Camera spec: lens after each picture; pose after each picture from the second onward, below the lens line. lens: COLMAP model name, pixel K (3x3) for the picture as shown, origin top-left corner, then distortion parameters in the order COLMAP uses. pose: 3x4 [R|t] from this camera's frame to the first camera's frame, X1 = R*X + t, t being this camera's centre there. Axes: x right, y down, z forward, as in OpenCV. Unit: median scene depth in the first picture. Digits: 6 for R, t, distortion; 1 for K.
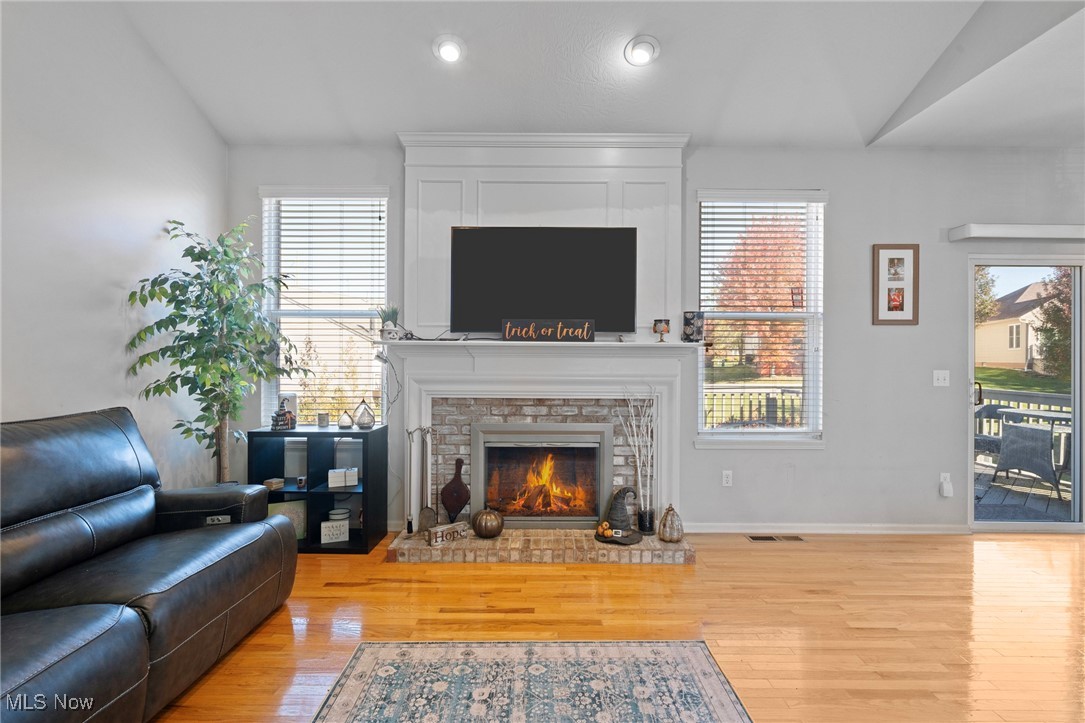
lens RADIAL K [[536.8, 0, 539.5], [0, 536.8, 362.2], [0, 0, 1]] dist [0.002786, 0.001125]
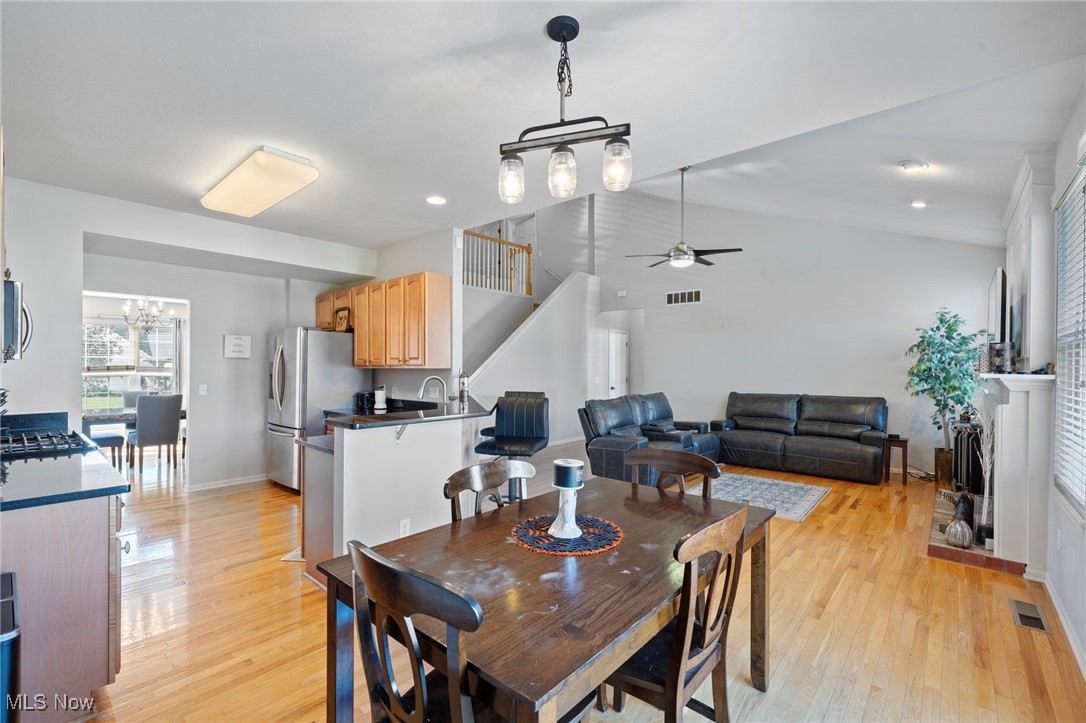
lens RADIAL K [[471.2, 0, 556.3], [0, 471.2, 362.9], [0, 0, 1]] dist [0.002859, -0.002047]
pose [[-0.644152, -0.009355, -0.764841, 1.485850], [-0.013702, 0.999906, -0.000691, -0.045312], [0.764775, 0.010034, -0.644219, 0.938052]]
